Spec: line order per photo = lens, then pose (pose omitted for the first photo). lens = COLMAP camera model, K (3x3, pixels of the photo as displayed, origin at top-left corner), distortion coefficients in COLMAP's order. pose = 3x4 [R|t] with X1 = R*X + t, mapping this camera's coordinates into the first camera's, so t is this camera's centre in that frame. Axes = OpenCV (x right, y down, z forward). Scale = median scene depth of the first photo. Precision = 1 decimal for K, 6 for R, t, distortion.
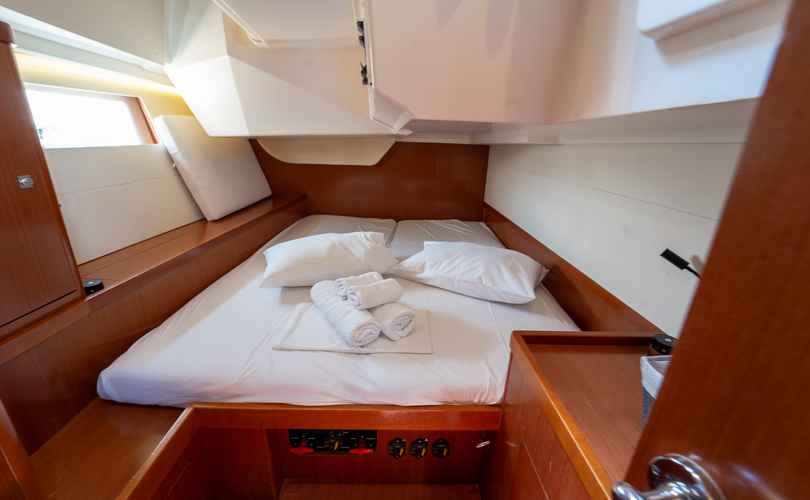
lens RADIAL K [[329.7, 0, 405.0], [0, 329.7, 250.0], [0, 0, 1]] dist [-0.024150, -0.000018]
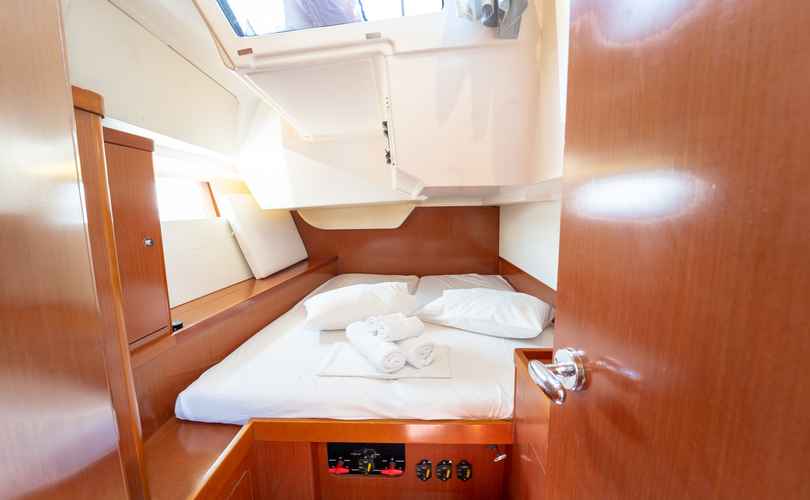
lens RADIAL K [[329.7, 0, 405.0], [0, 329.7, 250.0], [0, 0, 1]] dist [-0.024150, -0.000018]
pose [[0.996703, -0.042013, -0.069407, 0.016275], [0.027751, 0.980422, -0.194944, 0.076787], [0.076238, 0.192376, 0.978355, -0.183411]]
